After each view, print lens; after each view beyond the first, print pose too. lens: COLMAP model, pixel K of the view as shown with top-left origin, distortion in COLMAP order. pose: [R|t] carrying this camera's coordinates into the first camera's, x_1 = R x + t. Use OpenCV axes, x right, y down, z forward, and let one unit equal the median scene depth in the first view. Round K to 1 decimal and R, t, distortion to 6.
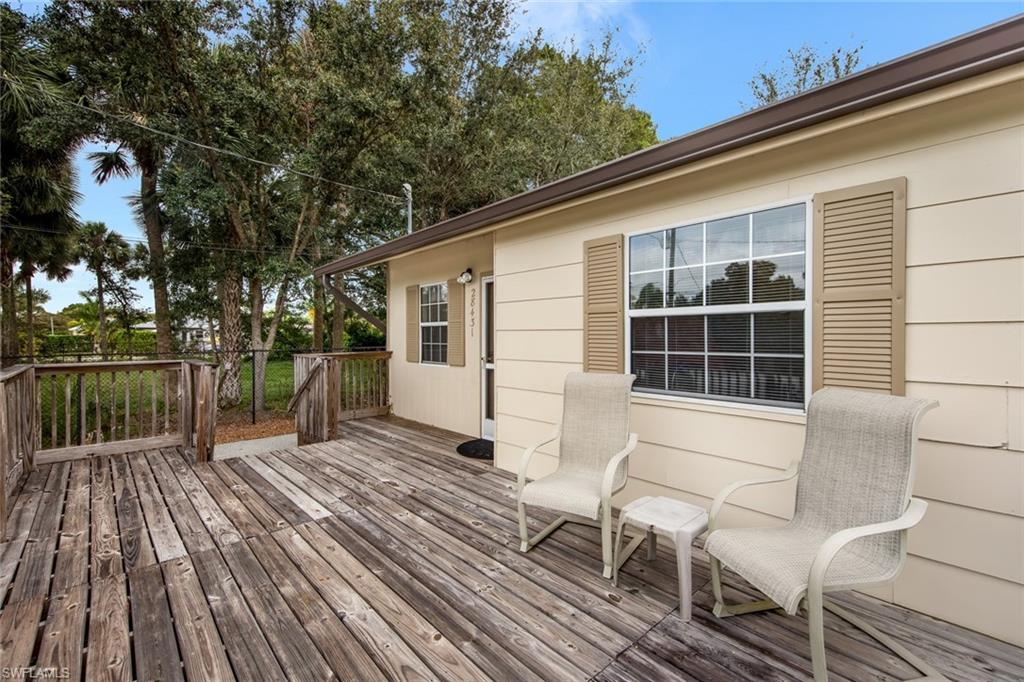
lens RADIAL K [[450.0, 0, 511.0], [0, 450.0, 337.0], [0, 0, 1]] dist [0.018456, 0.000136]
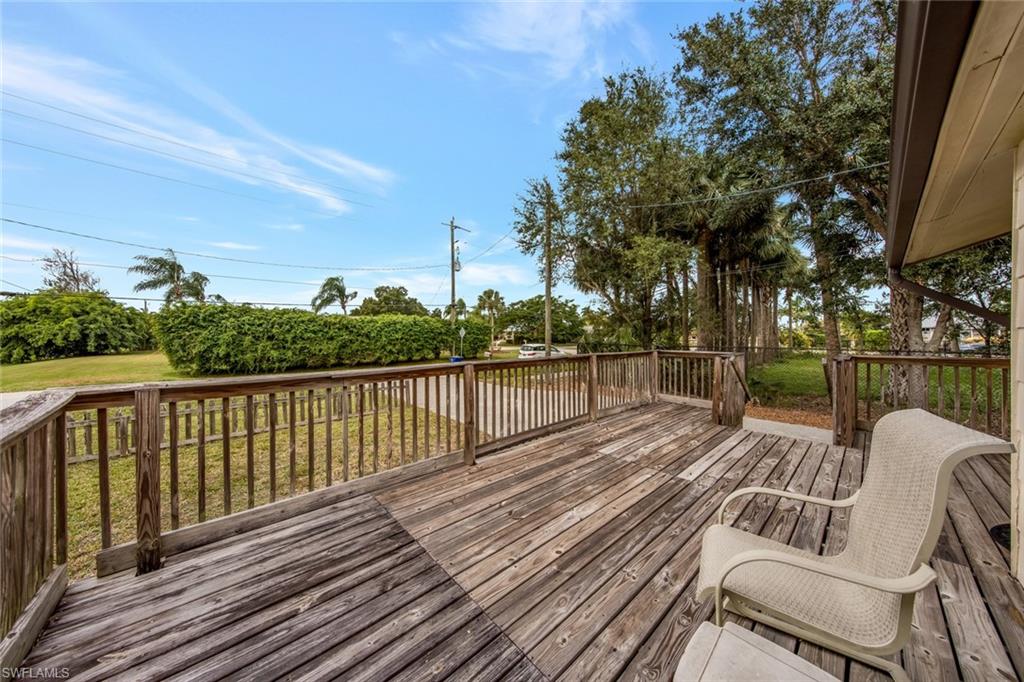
lens RADIAL K [[322.2, 0, 510.9], [0, 322.2, 335.3], [0, 0, 1]] dist [-0.000527, -0.000081]
pose [[-0.015381, 0.004741, -0.999870, 0.519884], [-0.003966, 0.999981, 0.004802, -0.011796], [0.999874, 0.004039, -0.015362, 0.532864]]
